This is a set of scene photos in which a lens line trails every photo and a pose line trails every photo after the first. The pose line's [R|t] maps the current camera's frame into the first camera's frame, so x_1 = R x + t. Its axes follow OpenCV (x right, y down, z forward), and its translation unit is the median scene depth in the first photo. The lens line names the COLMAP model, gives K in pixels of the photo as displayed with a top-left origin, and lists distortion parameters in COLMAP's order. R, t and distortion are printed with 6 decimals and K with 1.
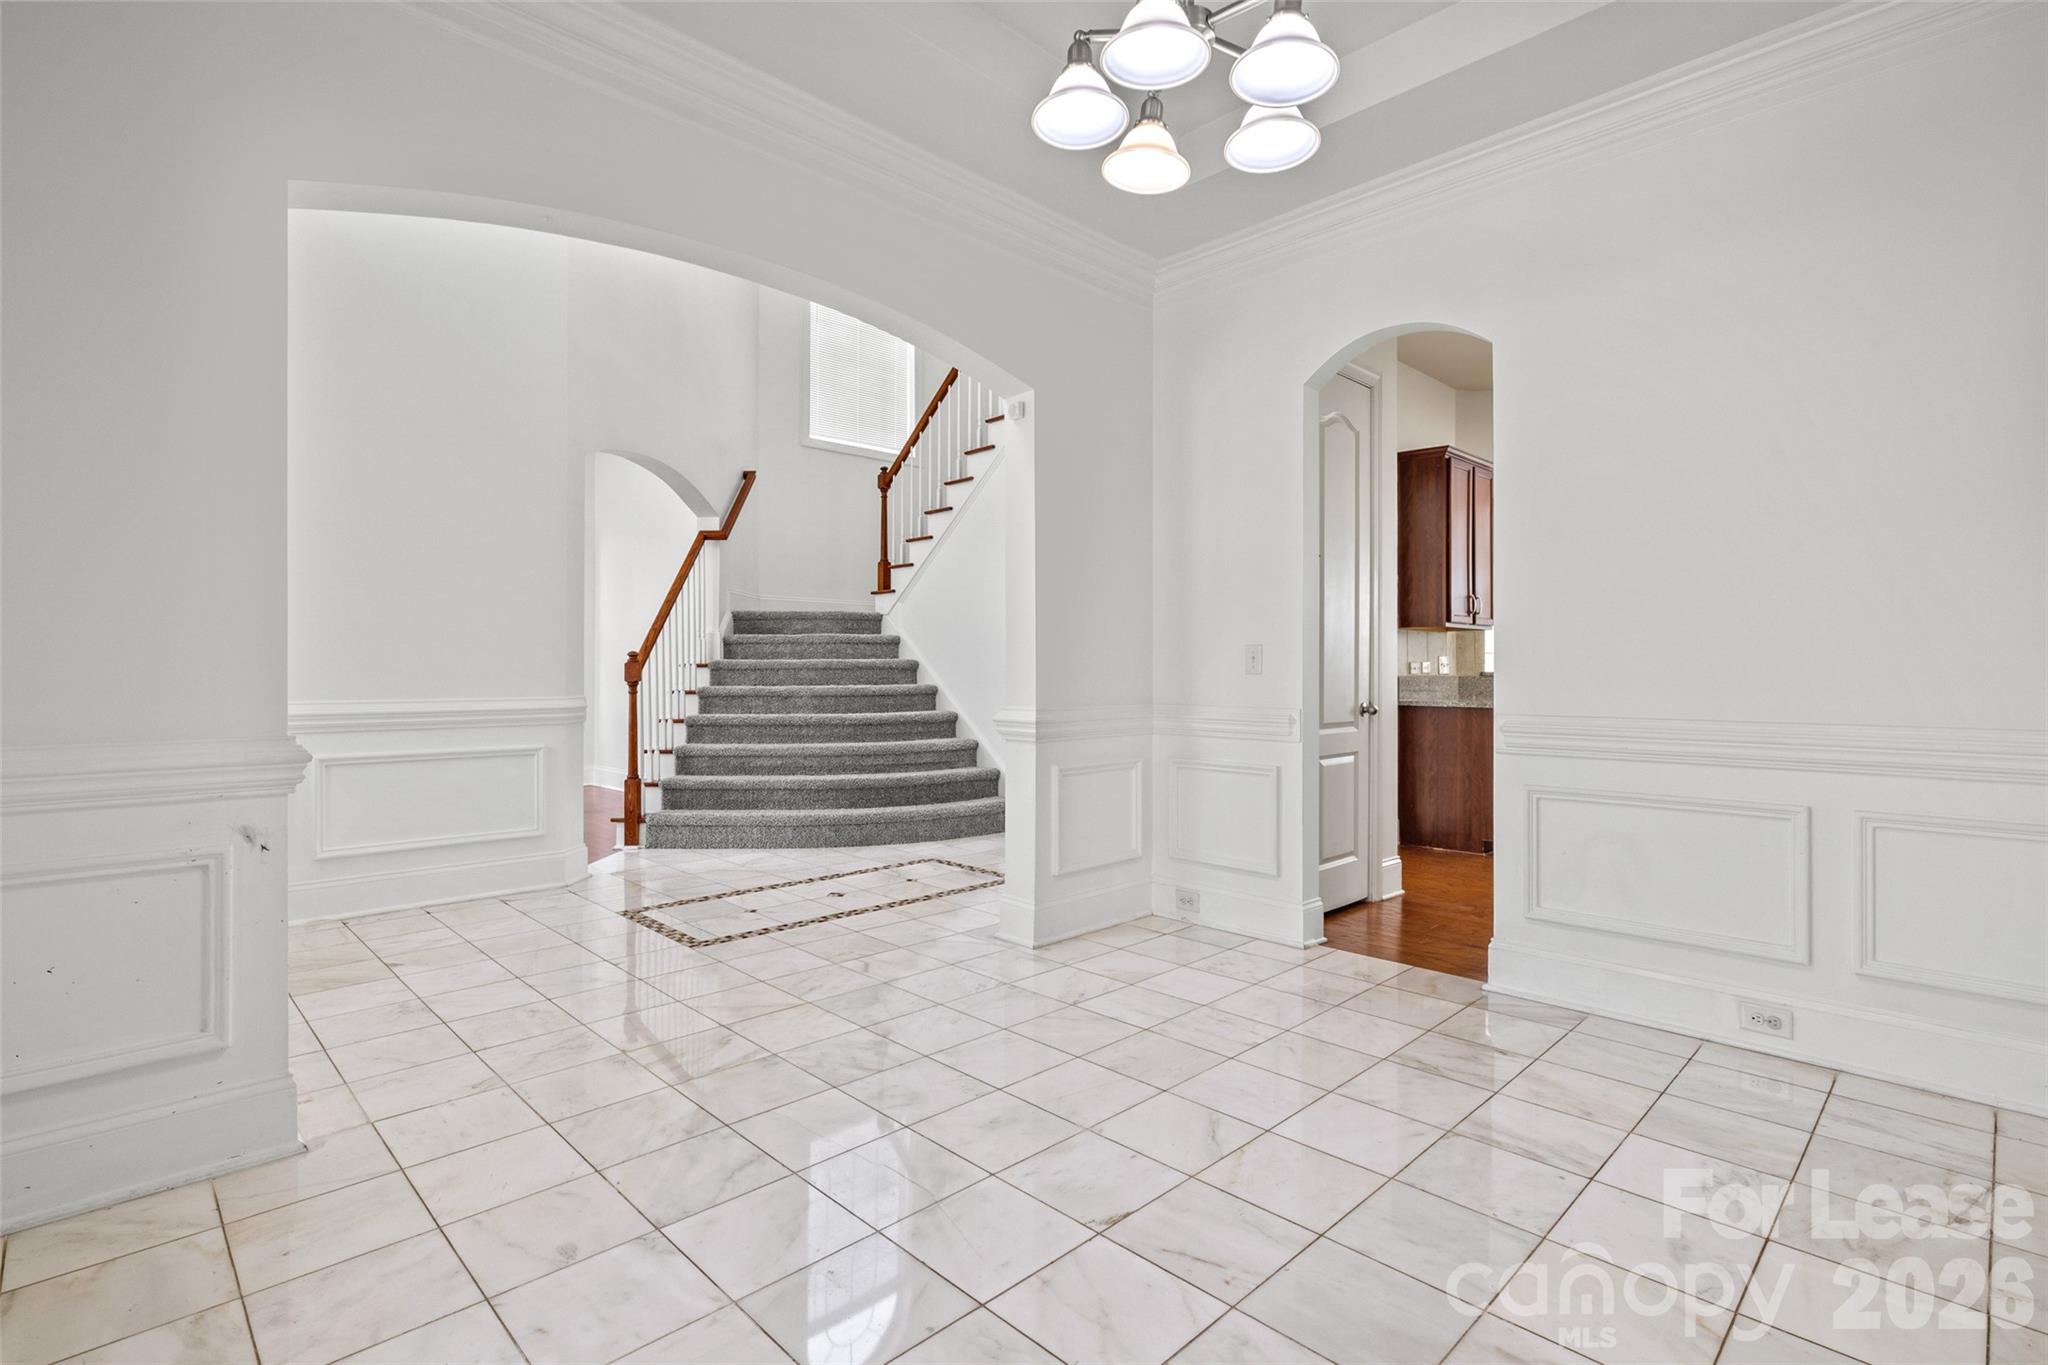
lens RADIAL K [[965.9, 0, 1027.6], [0, 965.9, 665.6], [0, 0, 1]] dist [0.001684, 0.000099]
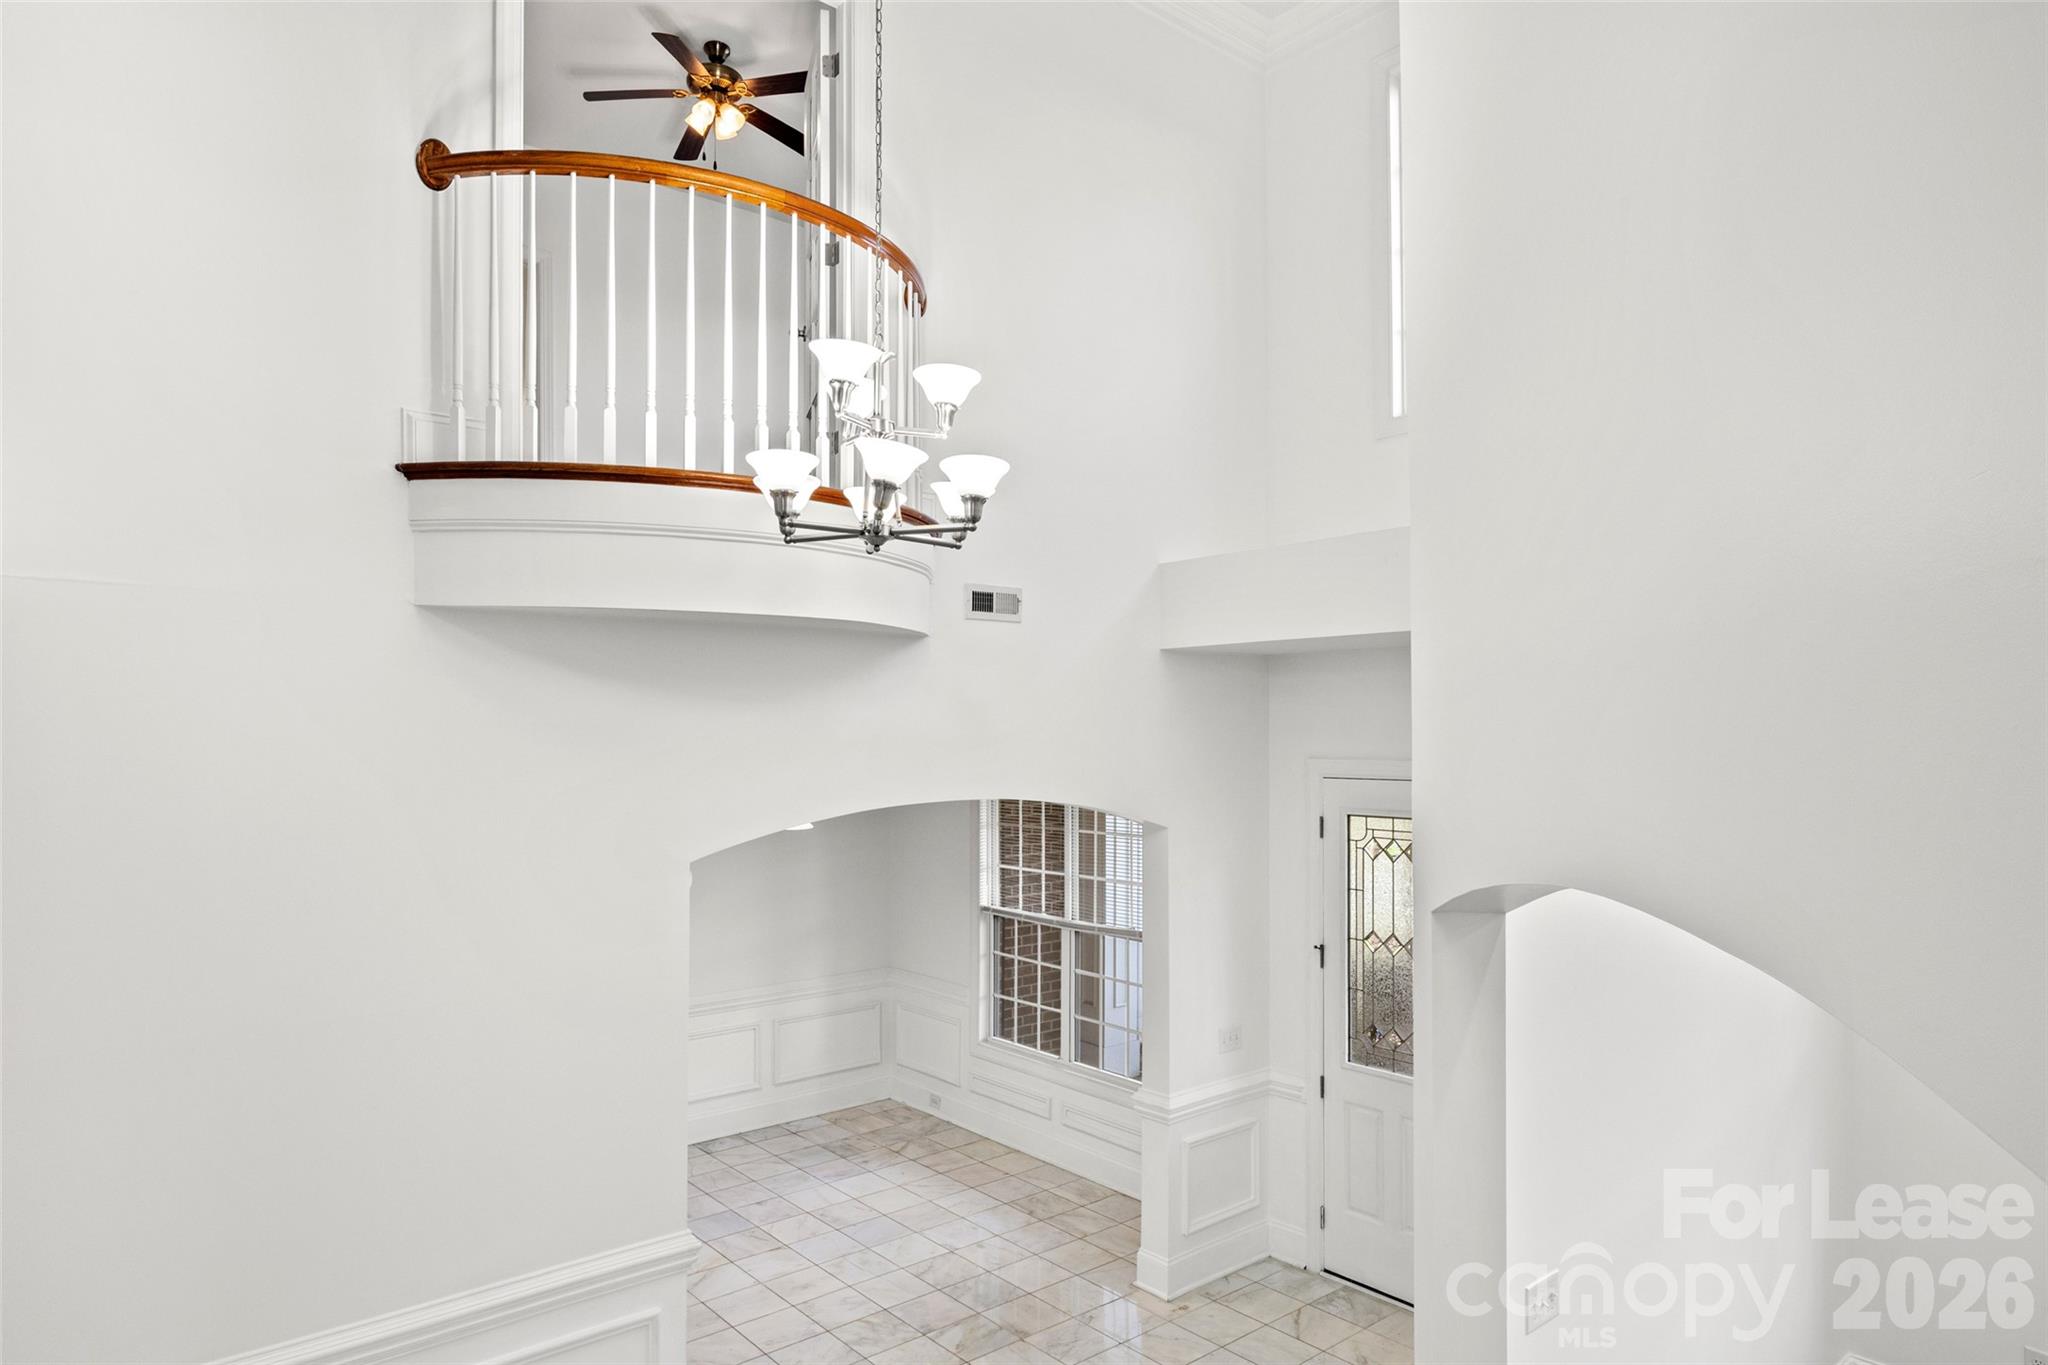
lens RADIAL K [[1221.7, 0, 1024.9], [0, 1221.7, 730.6], [0, 0, 1]] dist [0.000381, 0.000135]
pose [[-0.997160, -0.003016, 0.075252, -0.239529], [-0.003333, 0.999986, -0.004091, -0.235876], [-0.075238, -0.004331, -0.997156, 1.242862]]
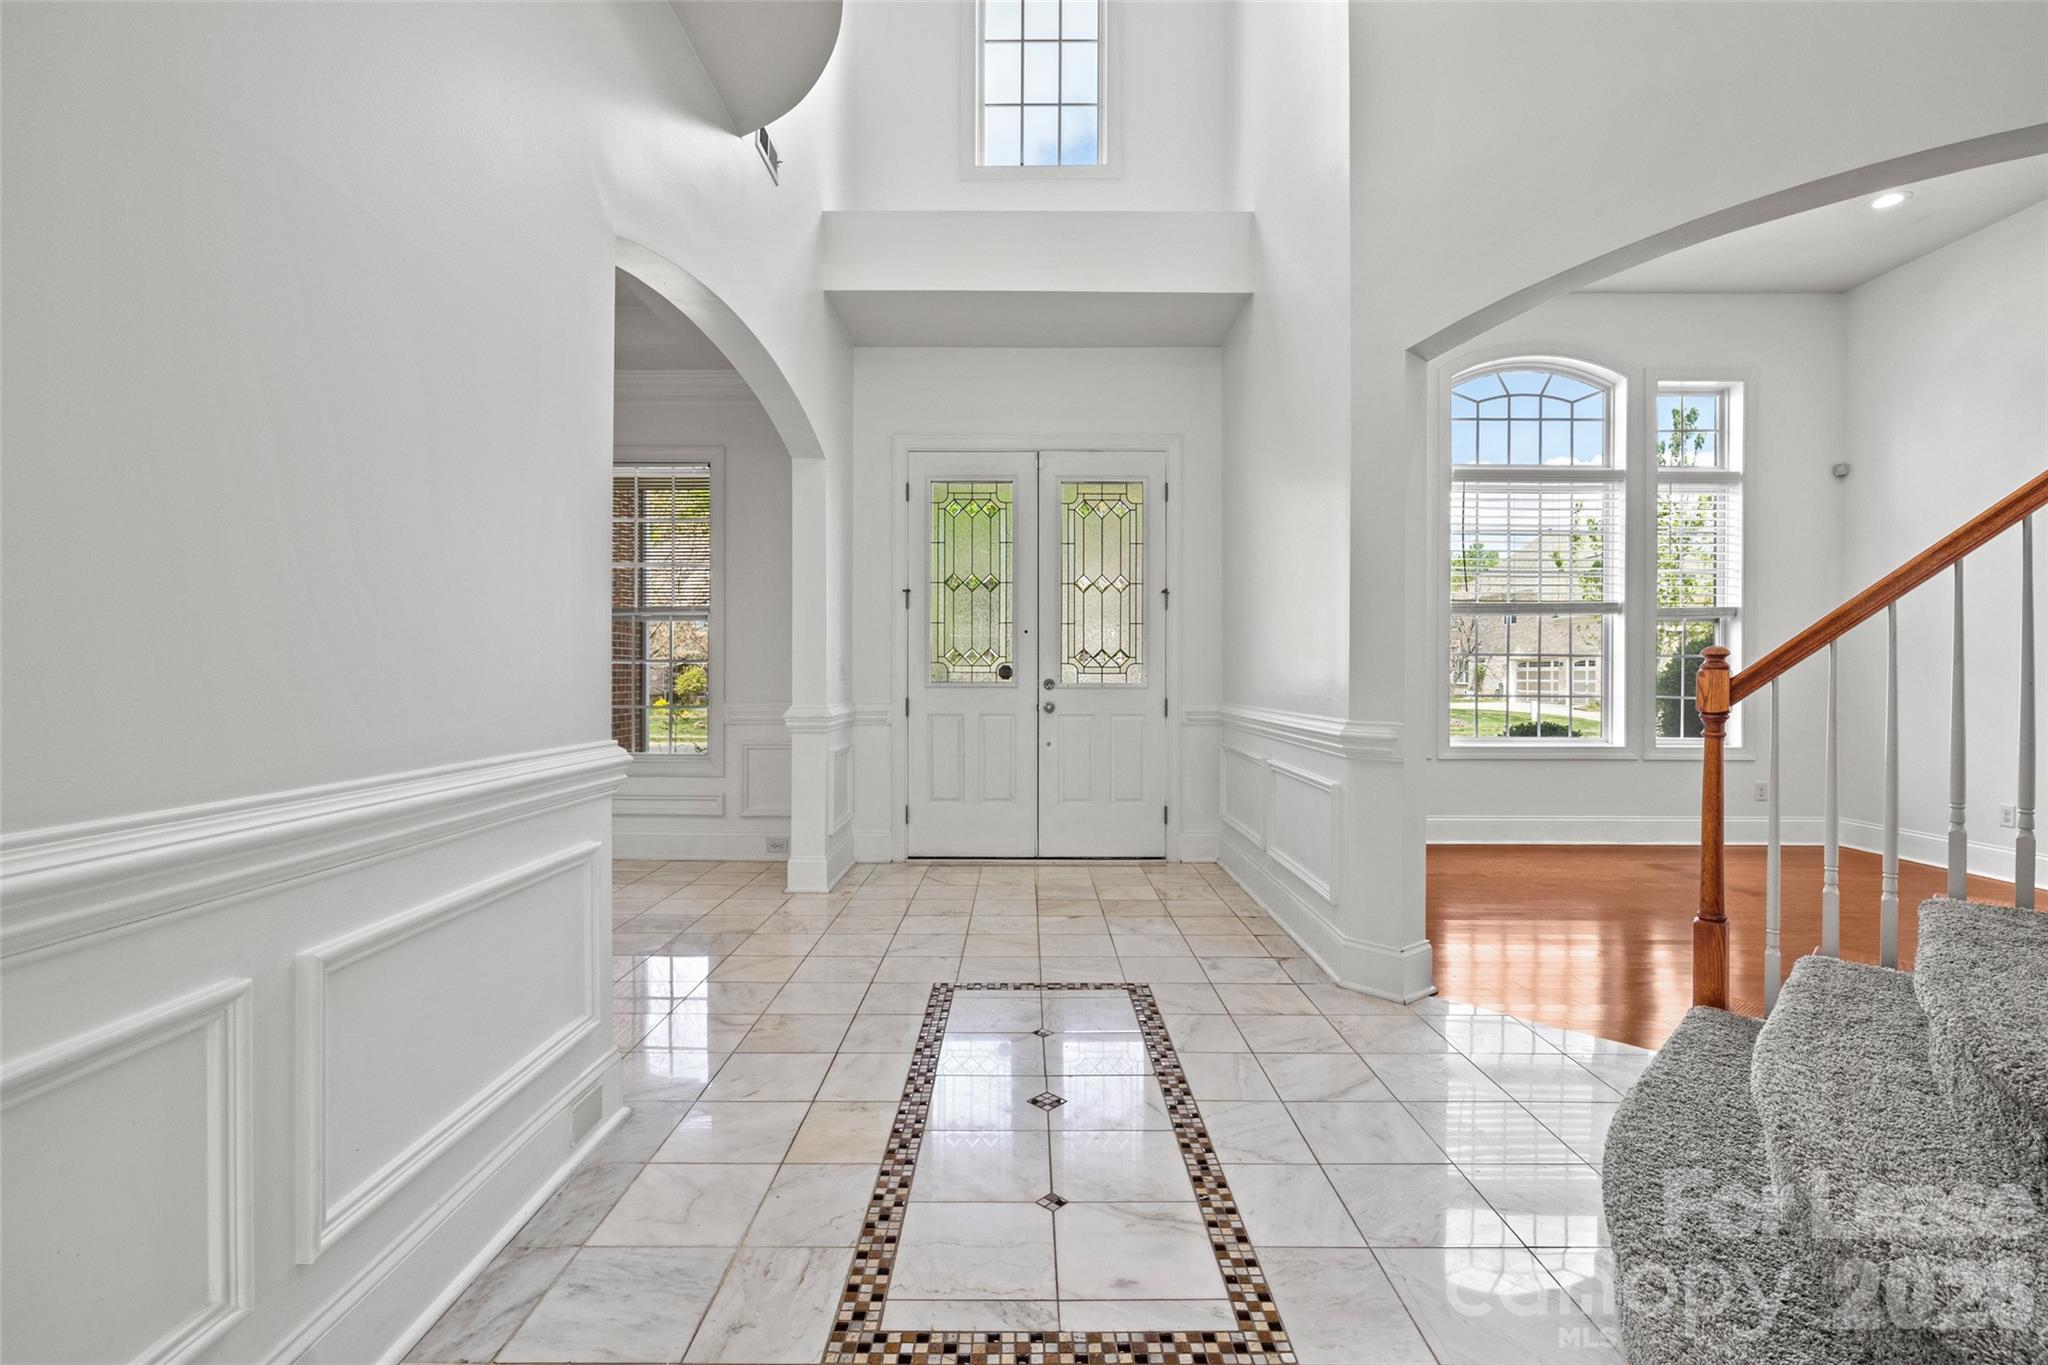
lens RADIAL K [[911.9, 0, 1016.8], [0, 911.9, 684.8], [0, 0, 1]] dist [-0.008932, 0.000582]
pose [[-0.704681, 0.001156, -0.709524, 0.124108], [-0.005021, 0.999966, 0.006617, 0.001808], [0.709507, 0.008226, -0.704650, 0.961304]]
